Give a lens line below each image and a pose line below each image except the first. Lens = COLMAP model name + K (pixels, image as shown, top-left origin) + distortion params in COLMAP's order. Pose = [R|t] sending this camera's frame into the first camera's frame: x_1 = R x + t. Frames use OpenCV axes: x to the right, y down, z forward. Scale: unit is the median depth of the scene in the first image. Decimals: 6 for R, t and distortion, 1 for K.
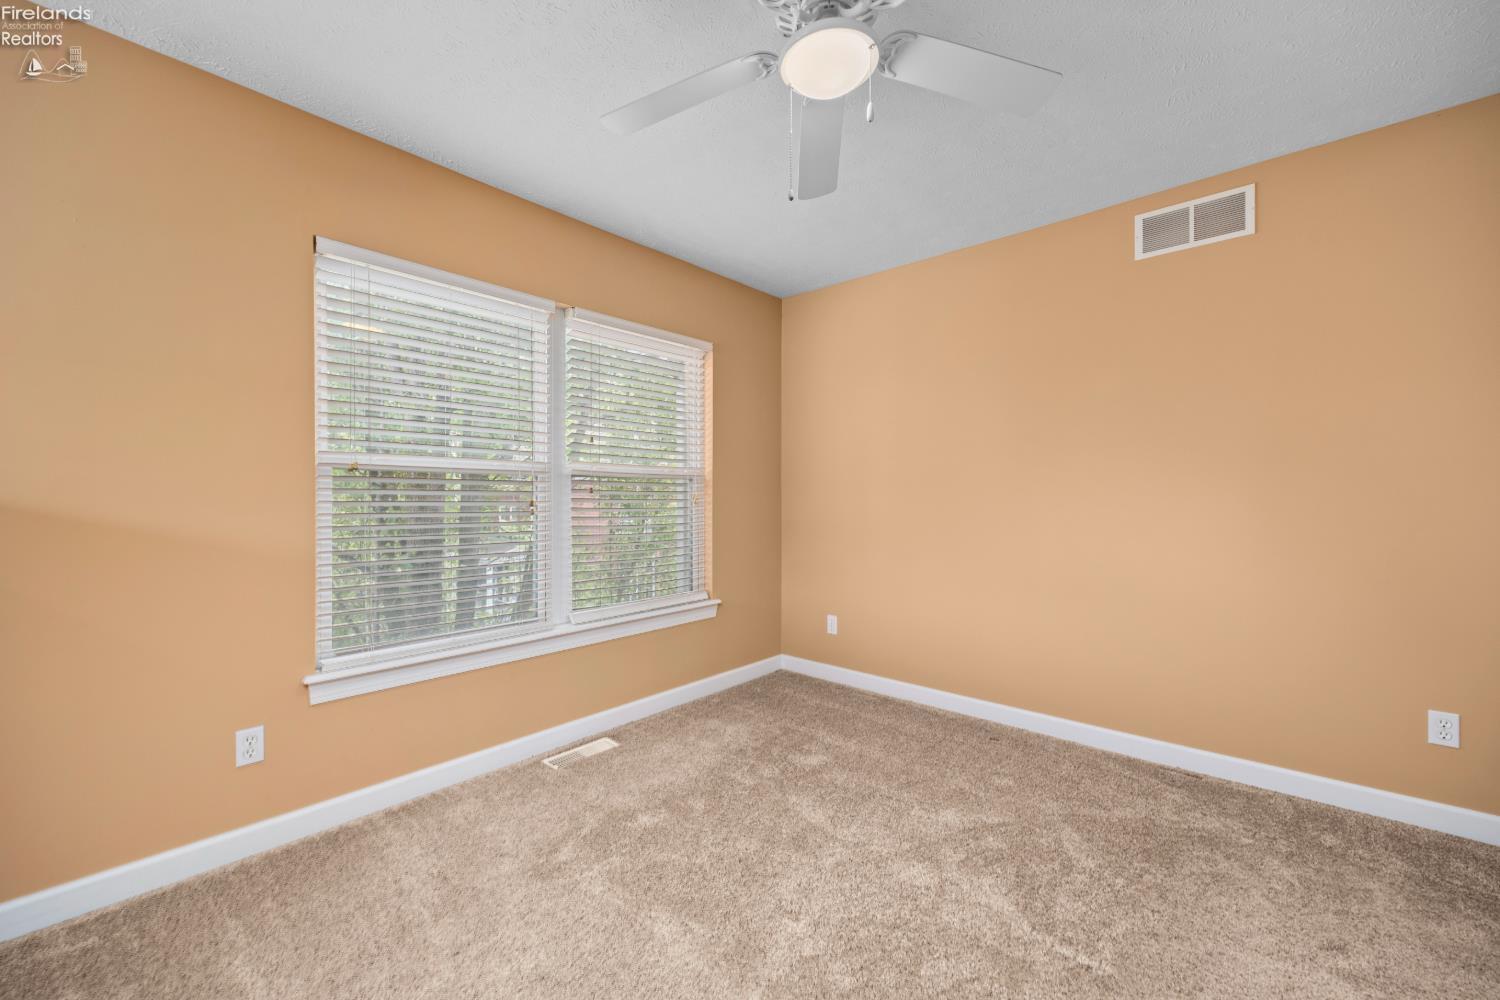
lens RADIAL K [[588.0, 0, 754.0], [0, 588.0, 501.3], [0, 0, 1]] dist [0.003385, -0.001469]
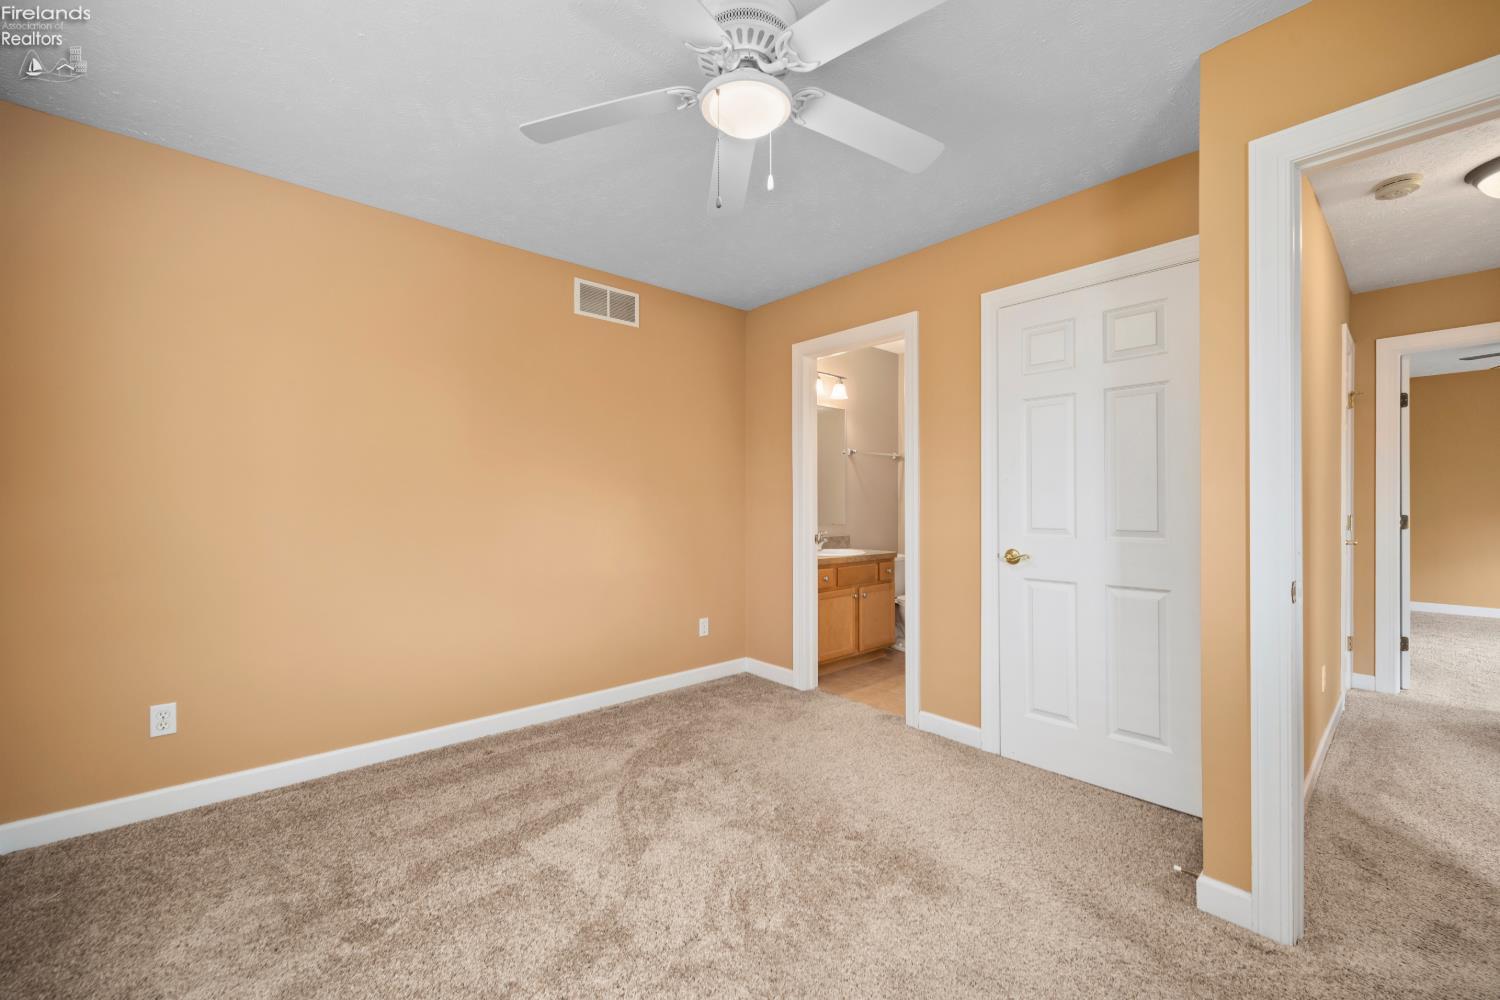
lens RADIAL K [[588.0, 0, 752.2], [0, 588.0, 502.8], [0, 0, 1]] dist [0.003385, -0.001469]
pose [[0.129193, -0.001401, 0.991618, -0.568385], [0.001327, 0.999998, 0.001240, -0.011862], [-0.991619, 0.001156, 0.129195, 0.502173]]
